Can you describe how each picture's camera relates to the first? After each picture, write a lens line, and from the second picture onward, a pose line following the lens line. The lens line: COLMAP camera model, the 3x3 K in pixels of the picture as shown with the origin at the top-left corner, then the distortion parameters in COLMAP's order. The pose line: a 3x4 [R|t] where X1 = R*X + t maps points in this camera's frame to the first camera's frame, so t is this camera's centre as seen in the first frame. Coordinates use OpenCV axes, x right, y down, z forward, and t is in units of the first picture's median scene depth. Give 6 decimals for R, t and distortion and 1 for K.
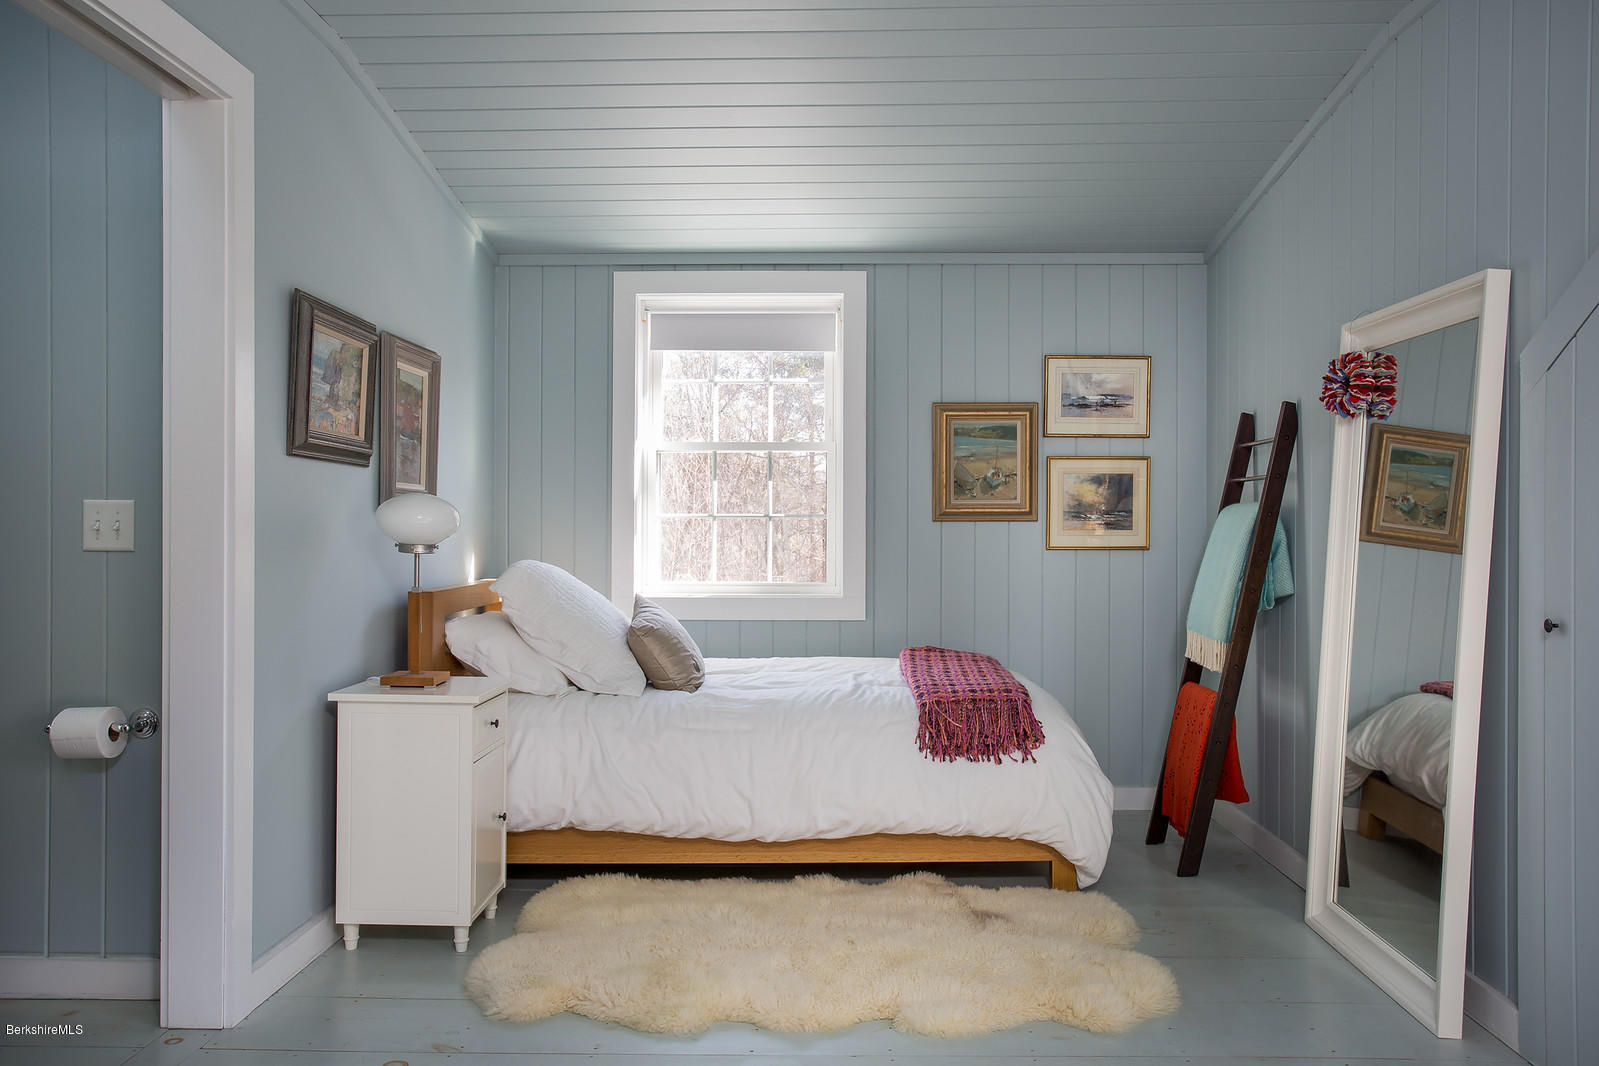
lens RADIAL K [[1210.8, 0, 801.2], [0, 1210.8, 527.0], [0, 0, 1]] dist [-0.034313, -0.003667]
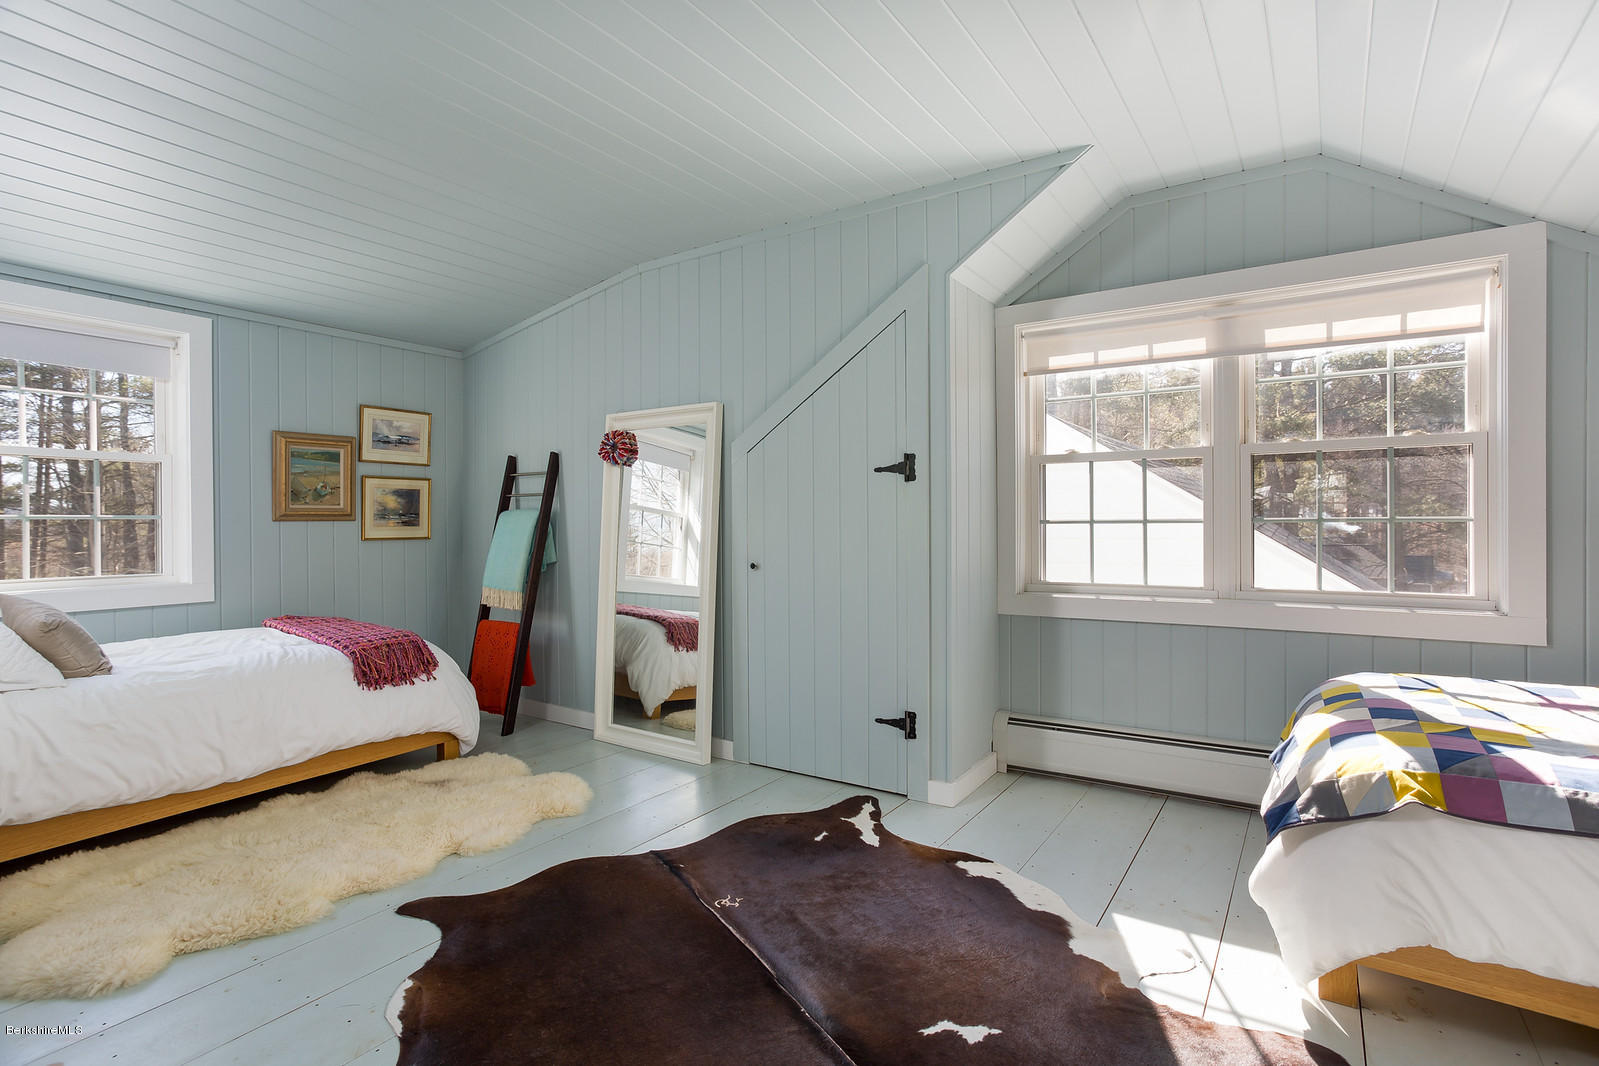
lens RADIAL K [[772.5, 0, 799.9], [0, 772.5, 530.2], [0, 0, 1]] dist [0.004069, 0.005067]
pose [[0.549697, -0.013495, 0.835255, -0.342930], [0.007168, 0.999909, 0.011437, -0.000486], [-0.835333, -0.000300, 0.549744, 0.078756]]
